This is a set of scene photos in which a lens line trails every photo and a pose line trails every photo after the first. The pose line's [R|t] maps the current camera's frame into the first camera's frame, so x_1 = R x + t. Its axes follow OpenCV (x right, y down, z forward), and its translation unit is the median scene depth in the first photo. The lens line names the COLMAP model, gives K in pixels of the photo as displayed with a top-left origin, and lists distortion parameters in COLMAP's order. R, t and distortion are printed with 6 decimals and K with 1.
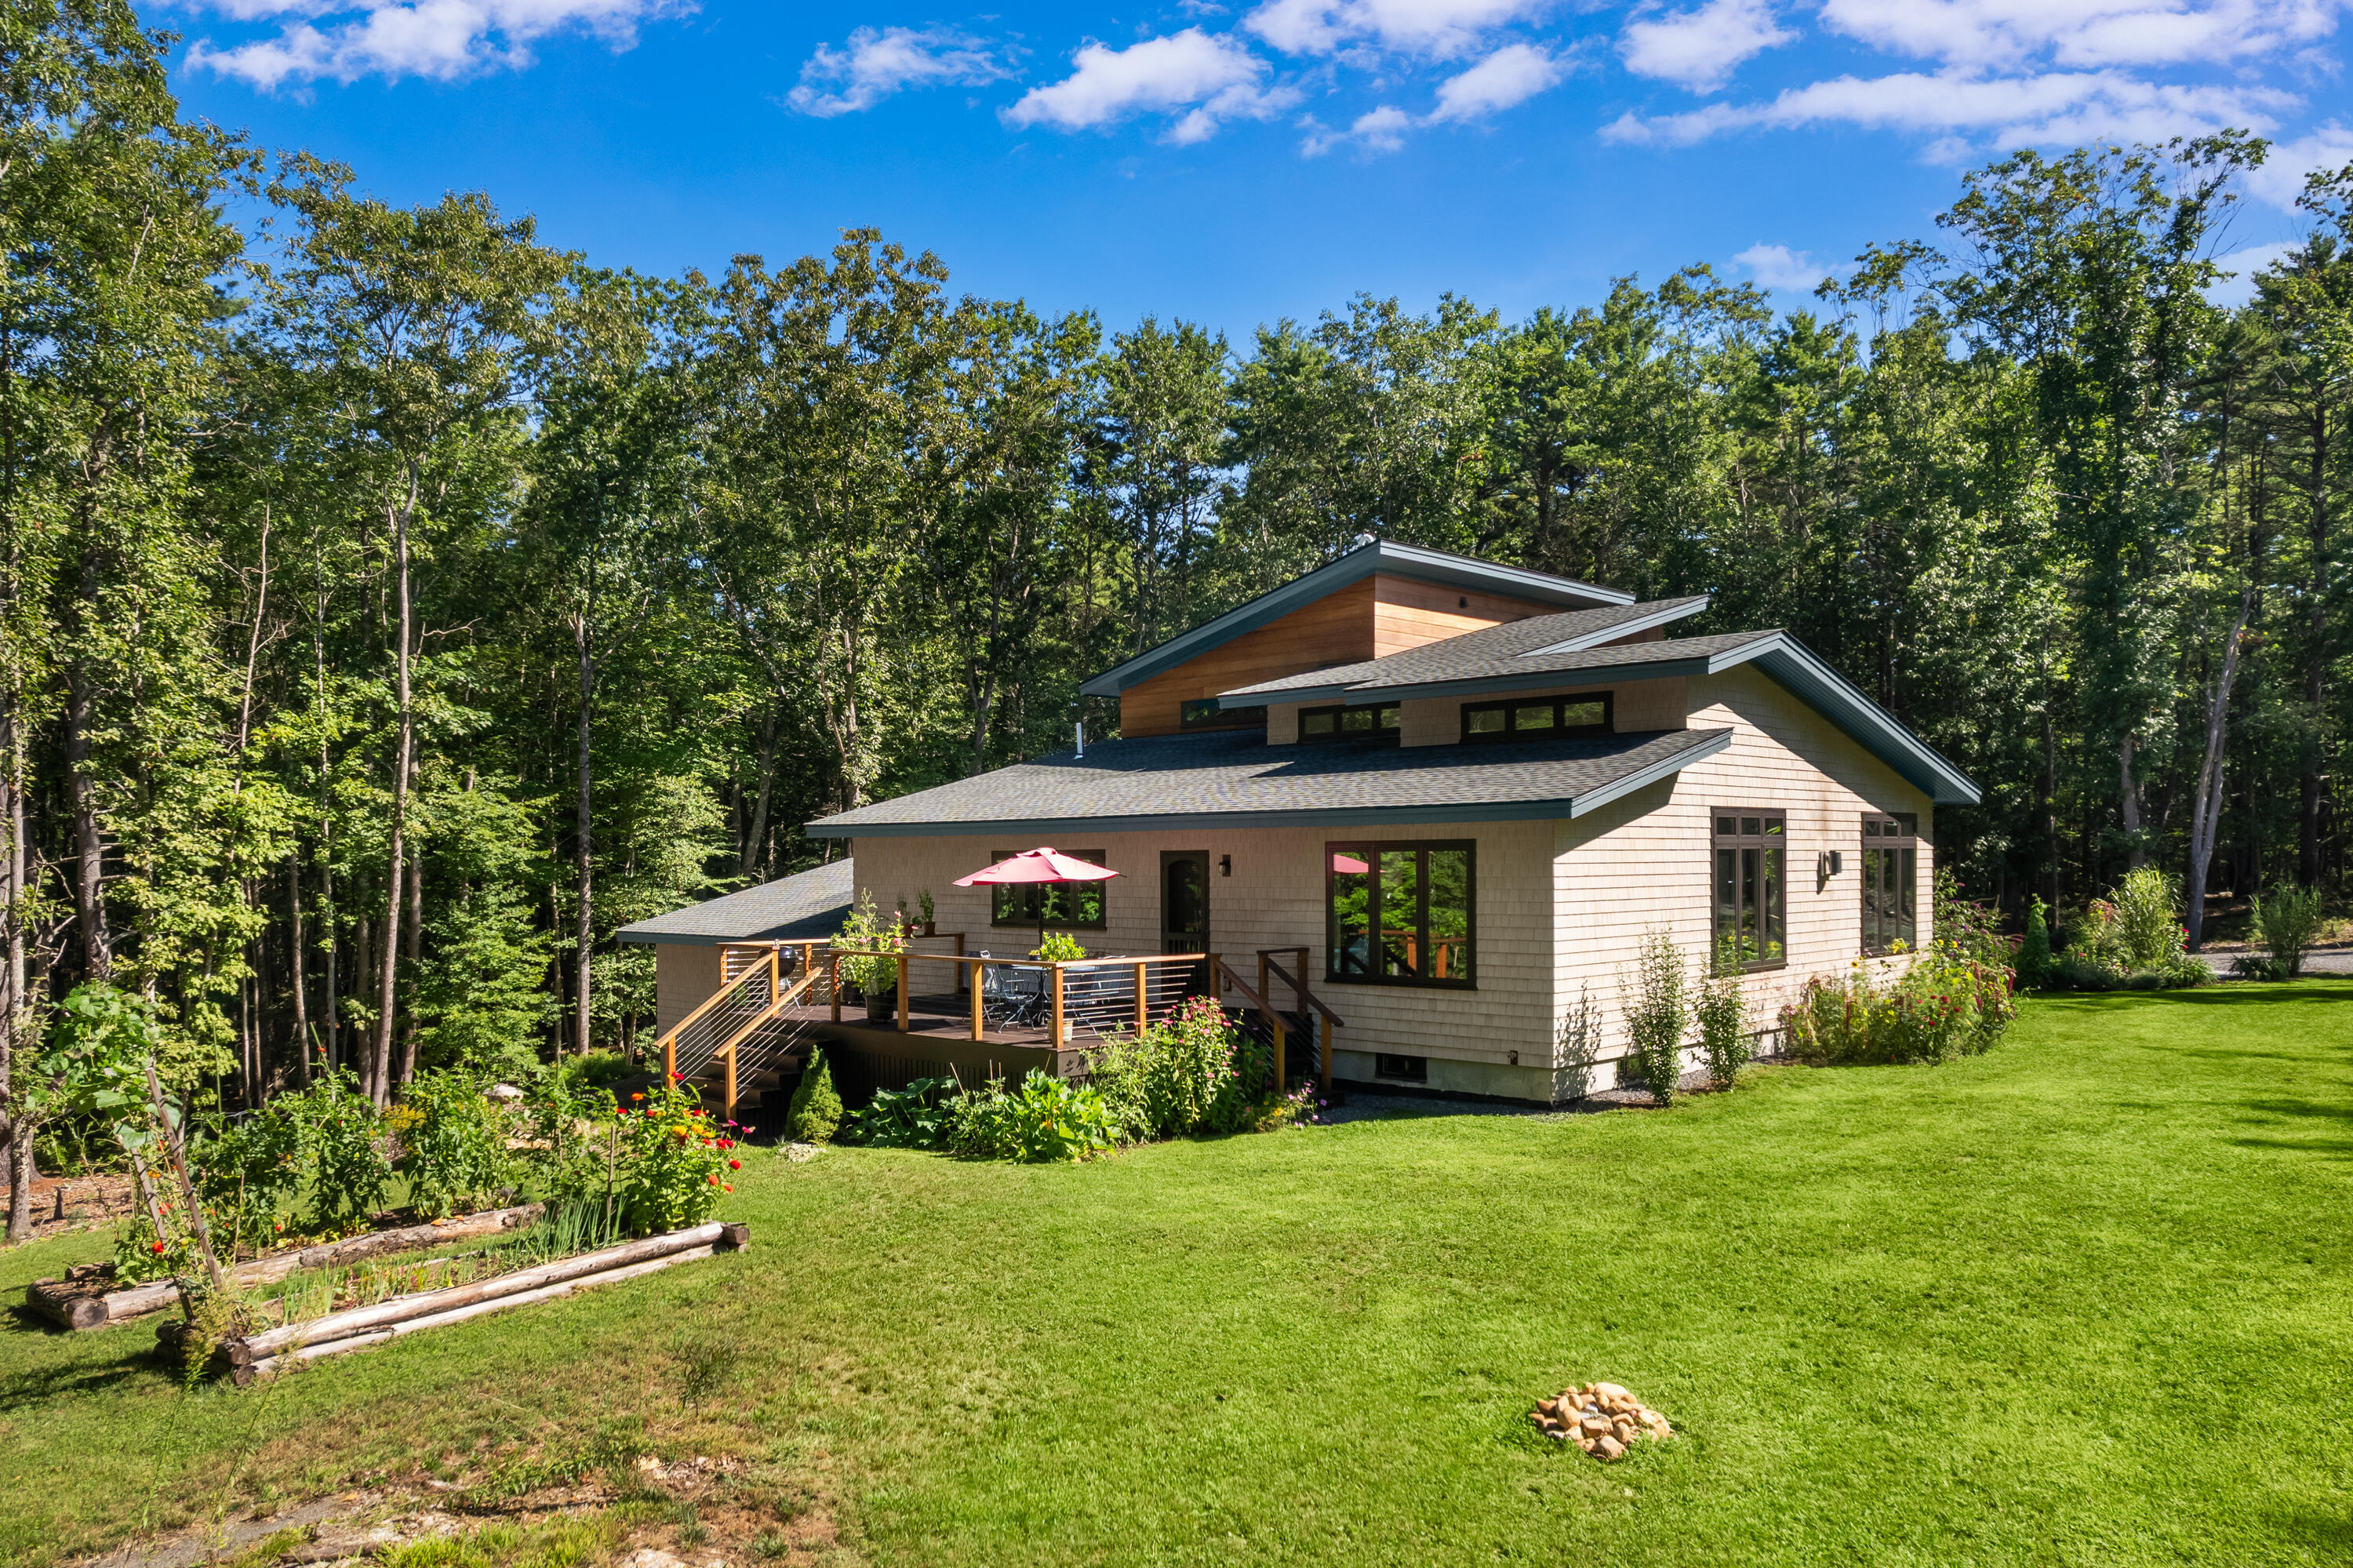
lens RADIAL K [[1541.1, 0, 1167.3], [0, 1541.1, 916.1], [0, 0, 1]] dist [-0.027098, 0.022727]
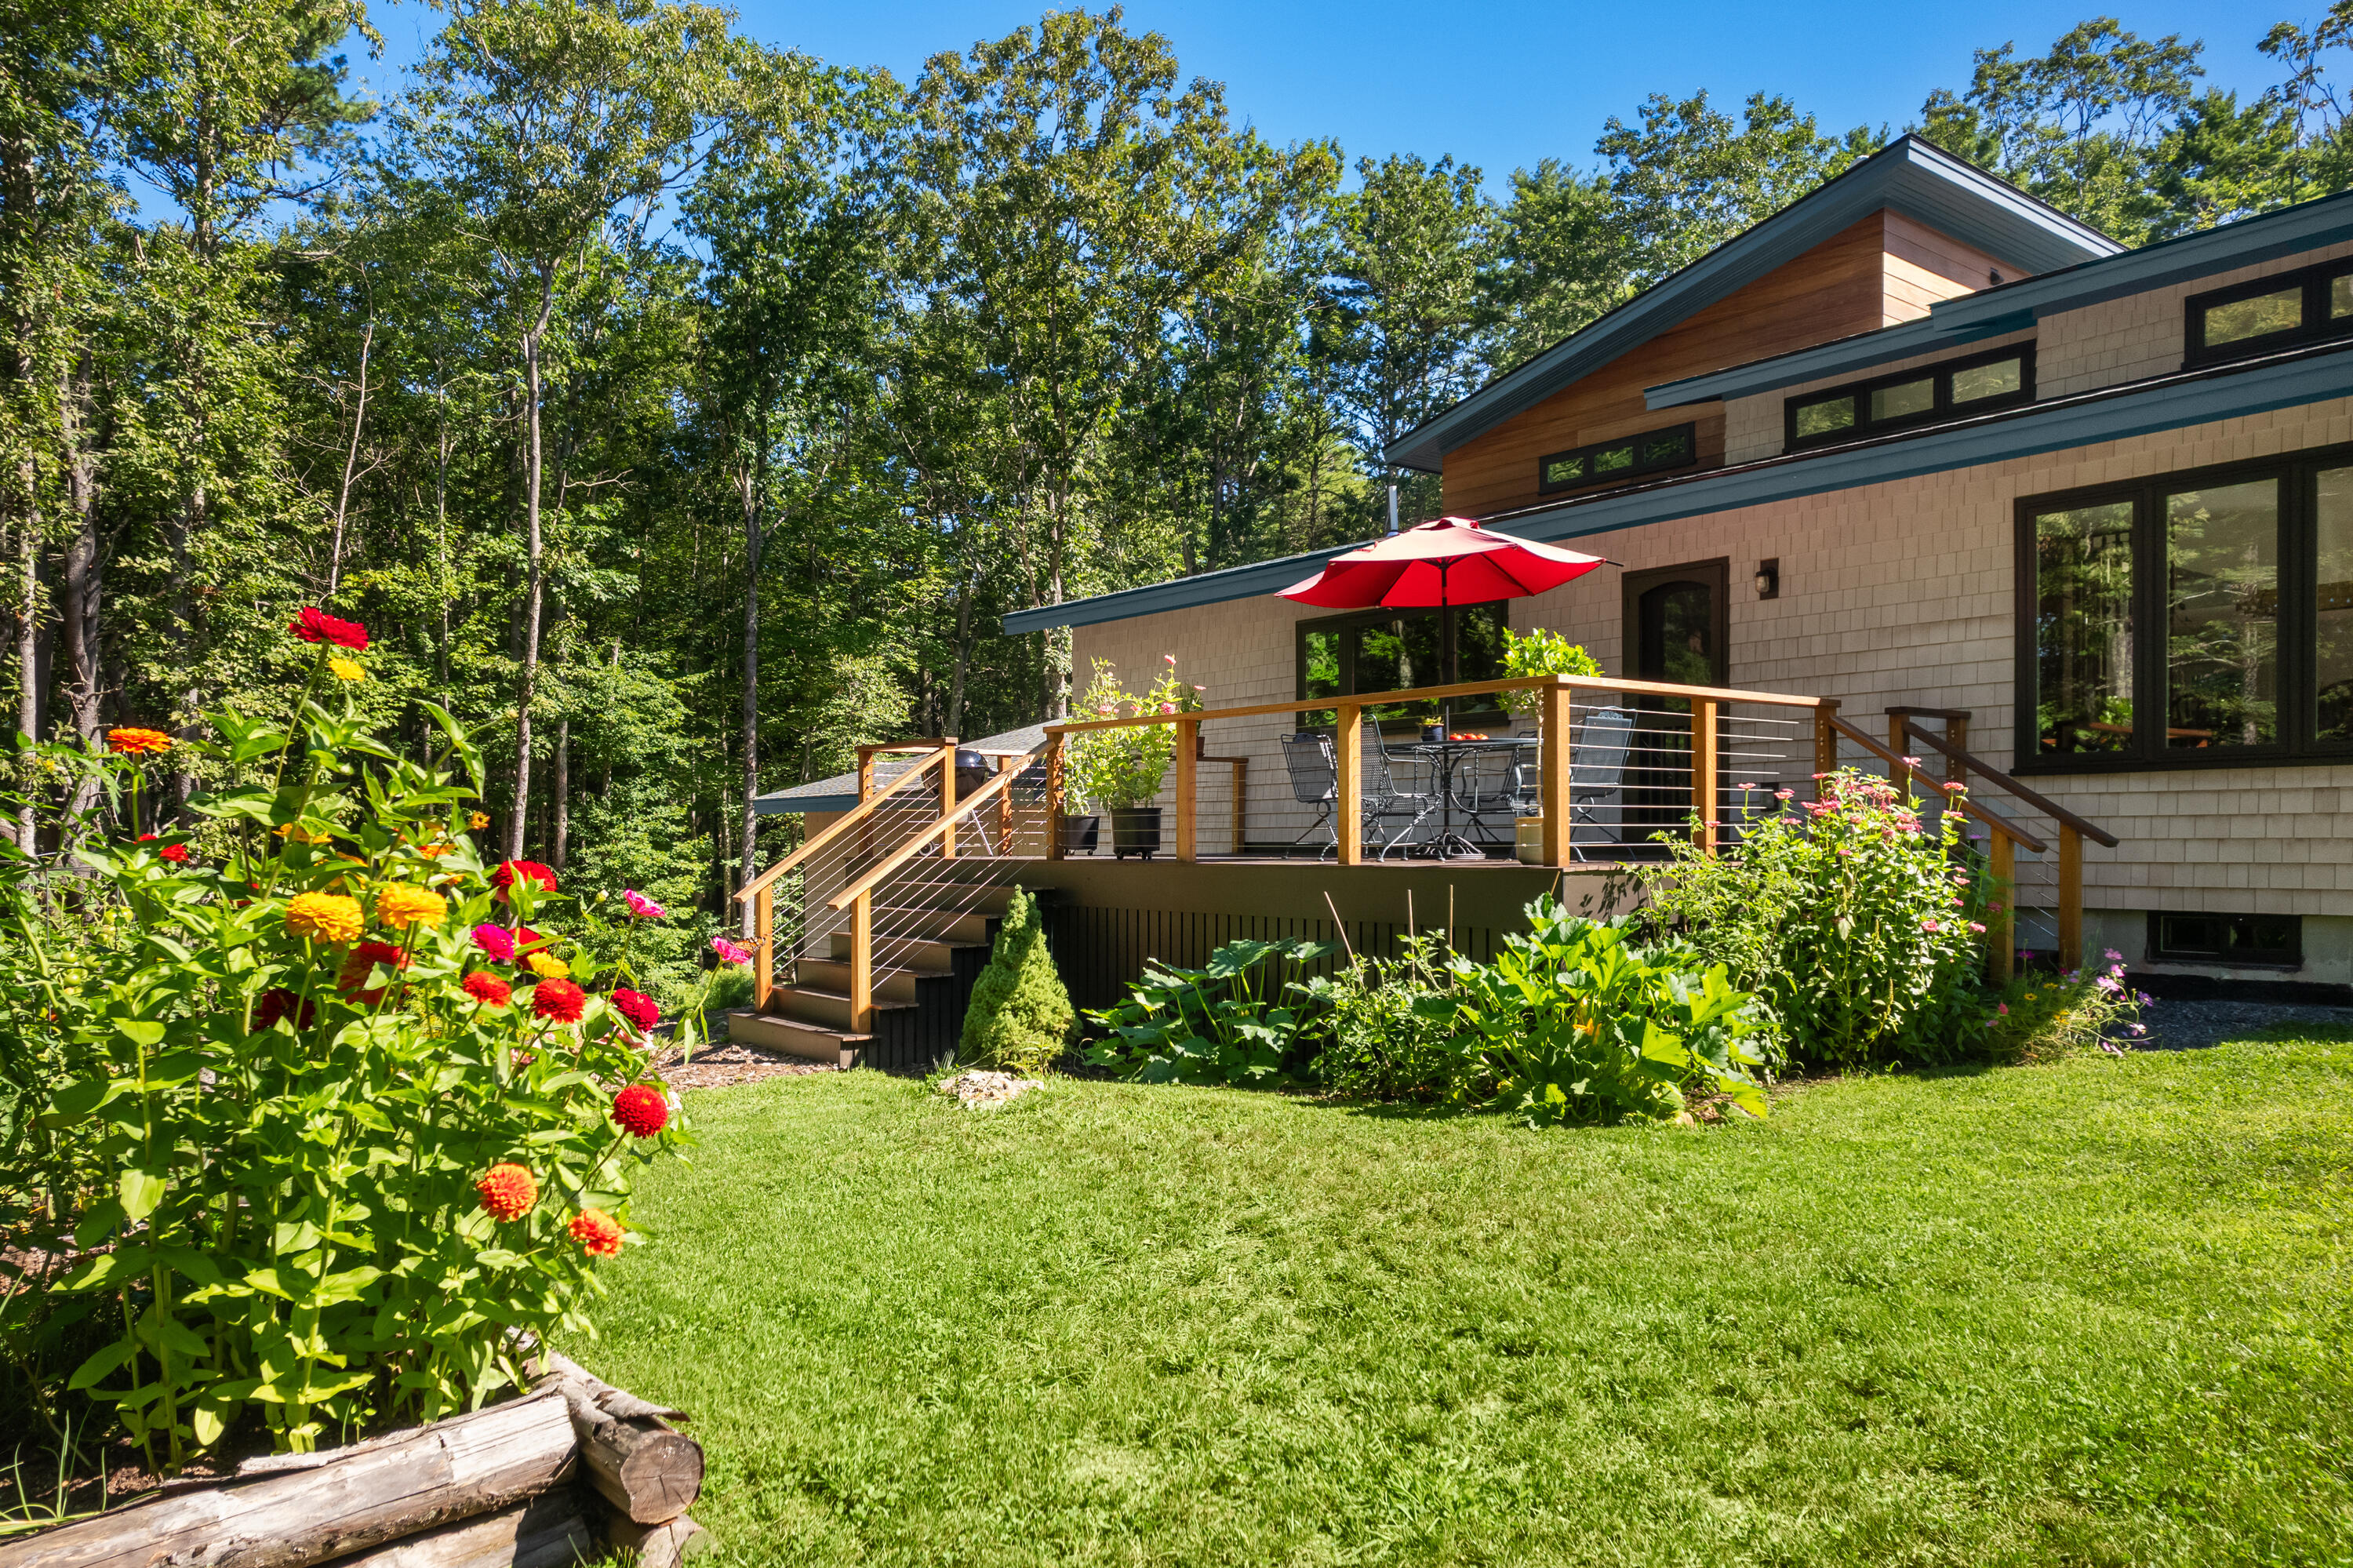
lens RADIAL K [[1509.8, 0, 1184.6], [0, 1509.8, 877.8], [0, 0, 1]] dist [-0.024194, 0.001530]
pose [[0.993834, 0.005121, -0.110764, -0.058847], [-0.005341, 0.999984, -0.001691, 0.040756], [0.110754, 0.002272, 0.993845, 0.251813]]
